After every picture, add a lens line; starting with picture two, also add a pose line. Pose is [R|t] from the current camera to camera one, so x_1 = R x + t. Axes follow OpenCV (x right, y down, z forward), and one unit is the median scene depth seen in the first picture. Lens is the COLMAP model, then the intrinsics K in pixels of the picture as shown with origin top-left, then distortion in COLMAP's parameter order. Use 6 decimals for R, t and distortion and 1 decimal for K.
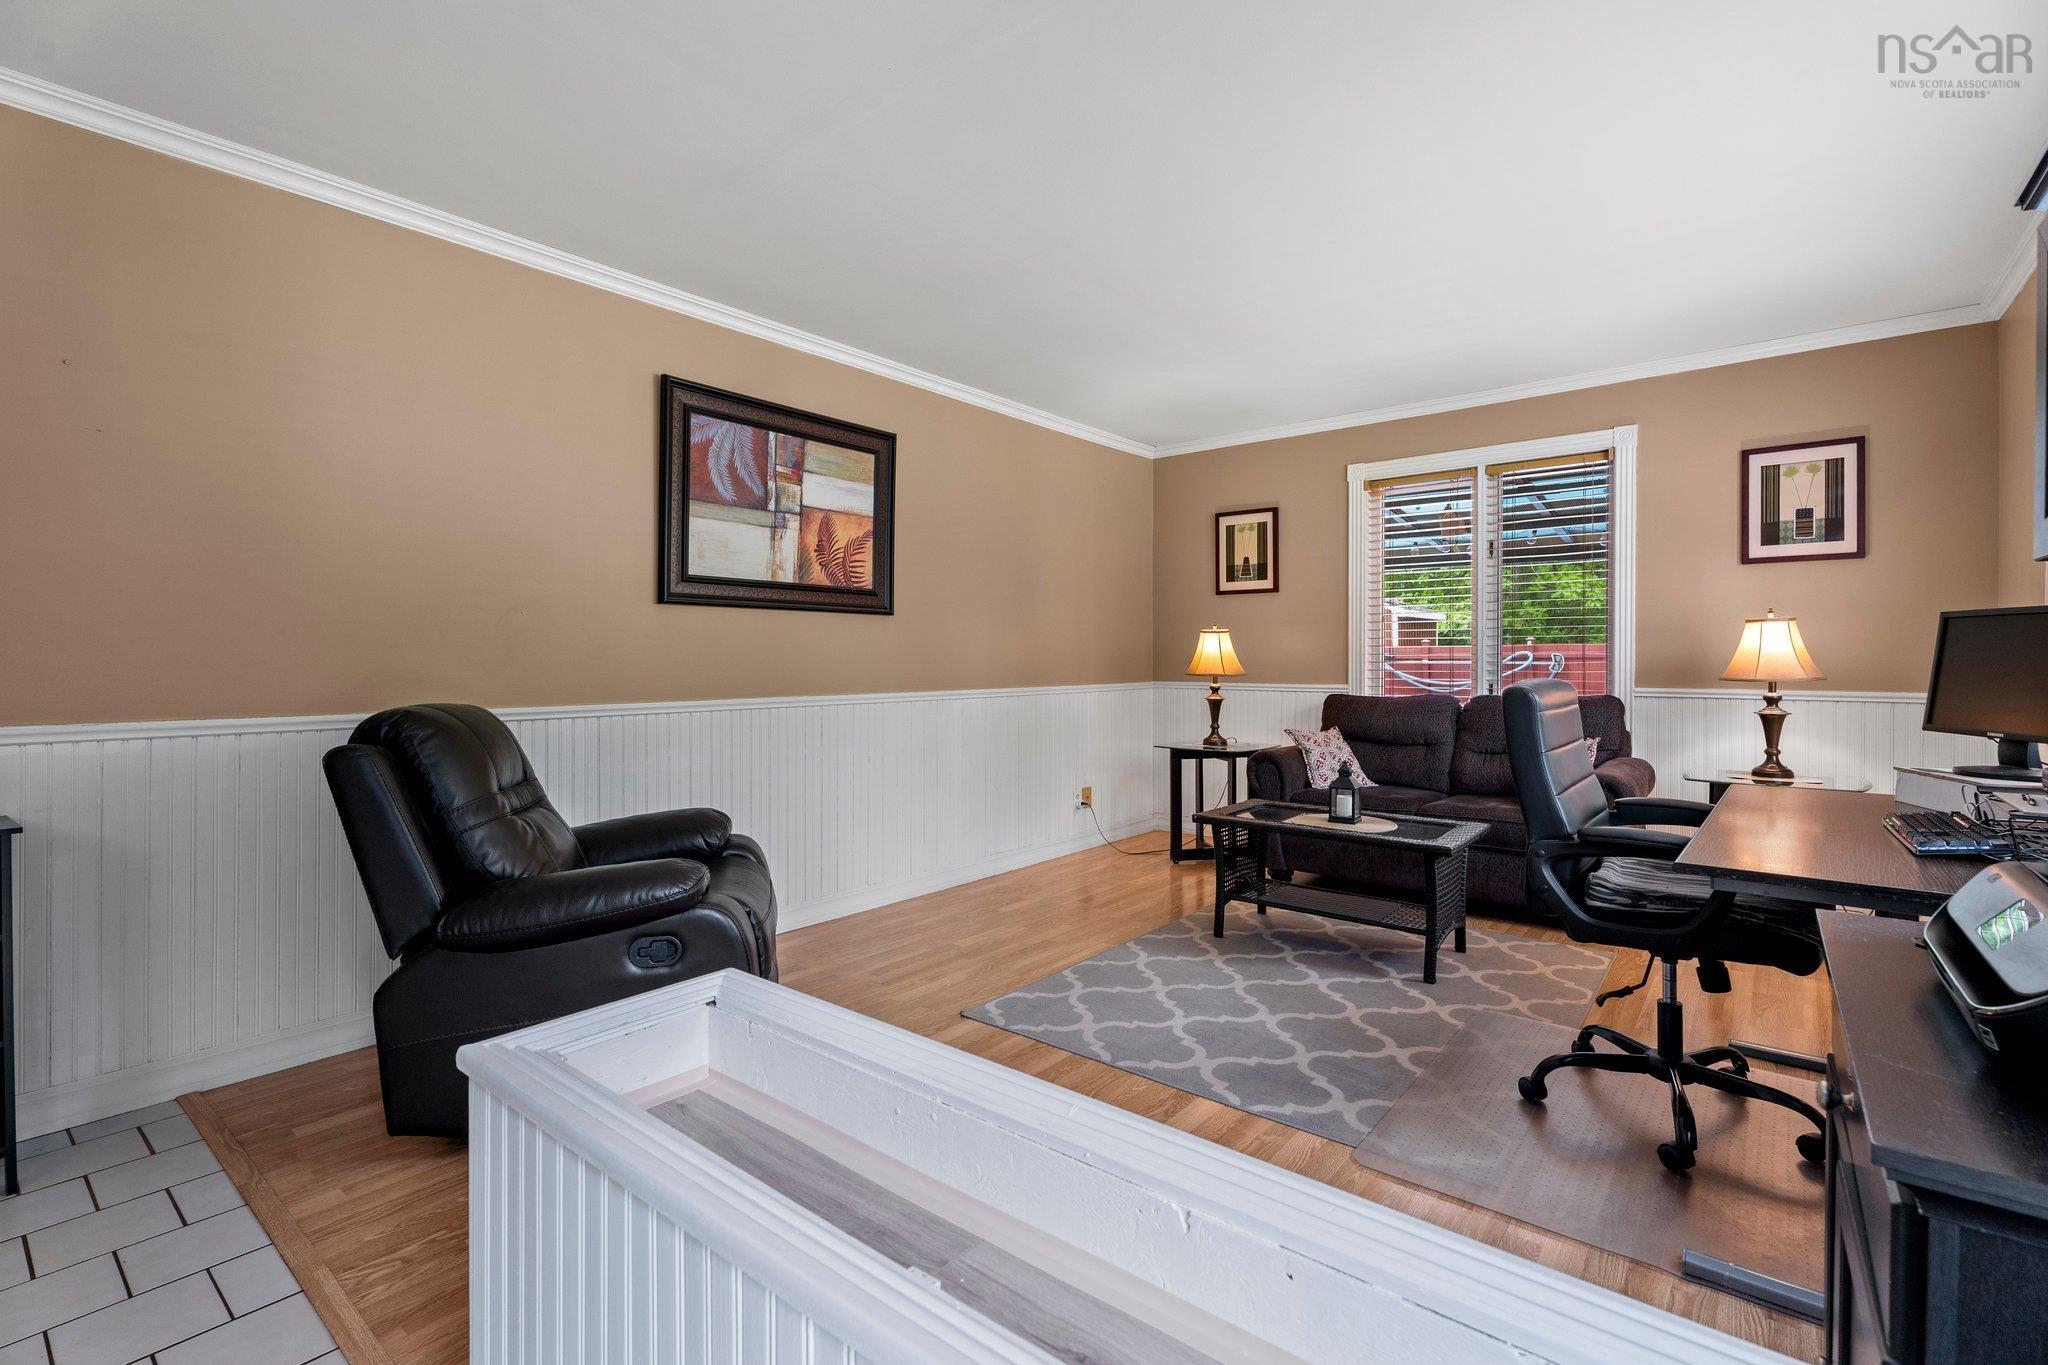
lens RADIAL K [[932.6, 0, 1018.5], [0, 932.6, 667.3], [0, 0, 1]] dist [0.011917, 0.000700]
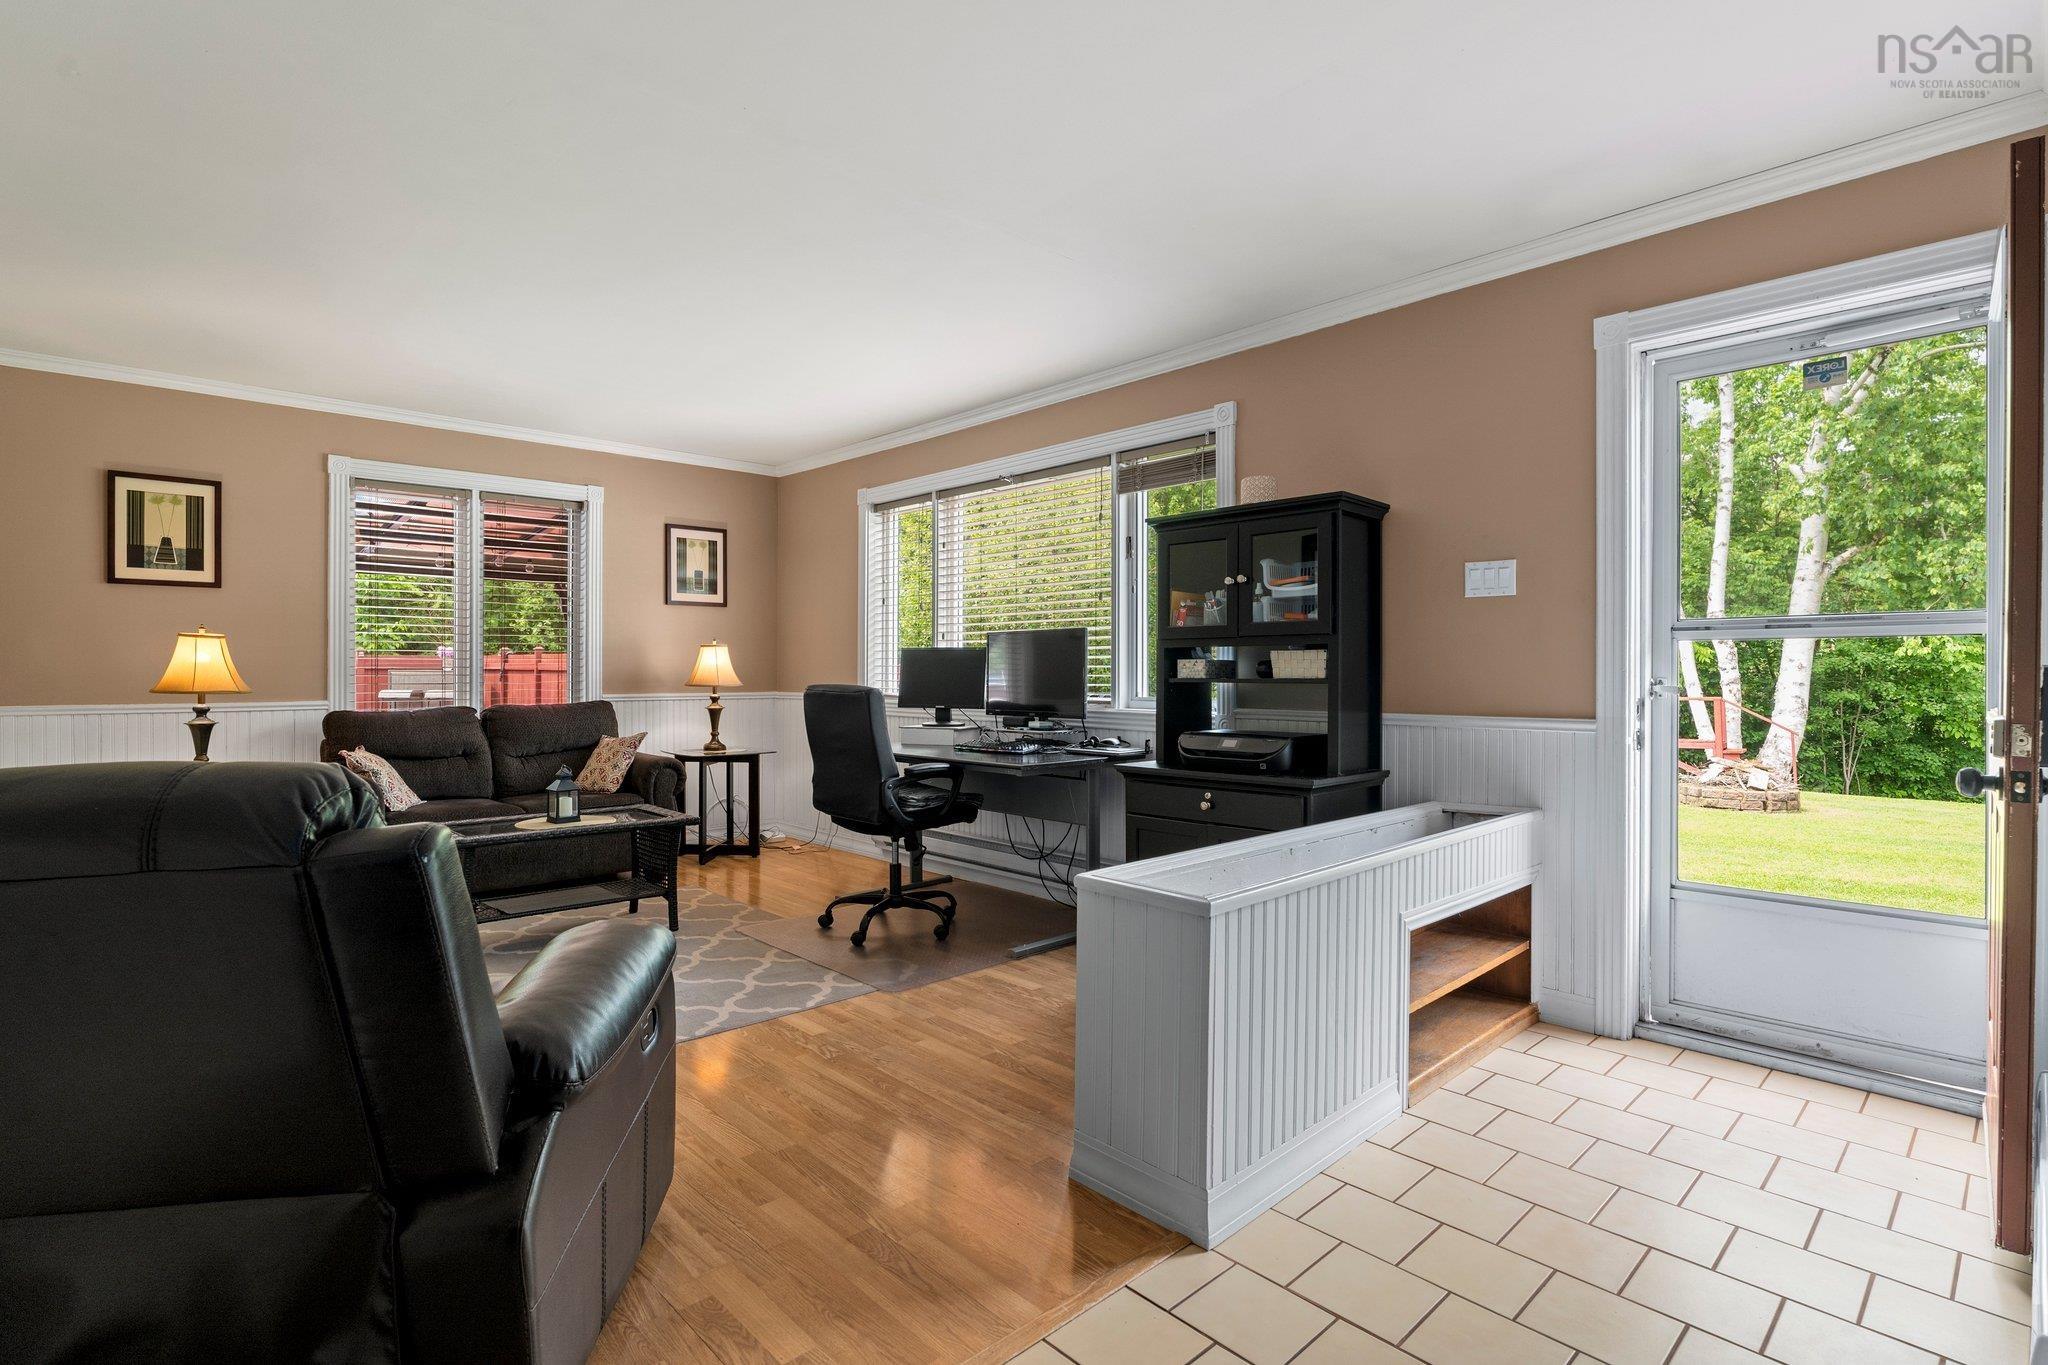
lens RADIAL K [[979.7, 0, 1021.5], [0, 979.7, 678.4], [0, 0, 1]] dist [-0.002451, -0.000375]
pose [[0.141520, -0.008663, 0.989897, -0.617800], [0.006913, 0.999946, 0.007763, -0.006311], [-0.989911, 0.005745, 0.141573, 0.274587]]
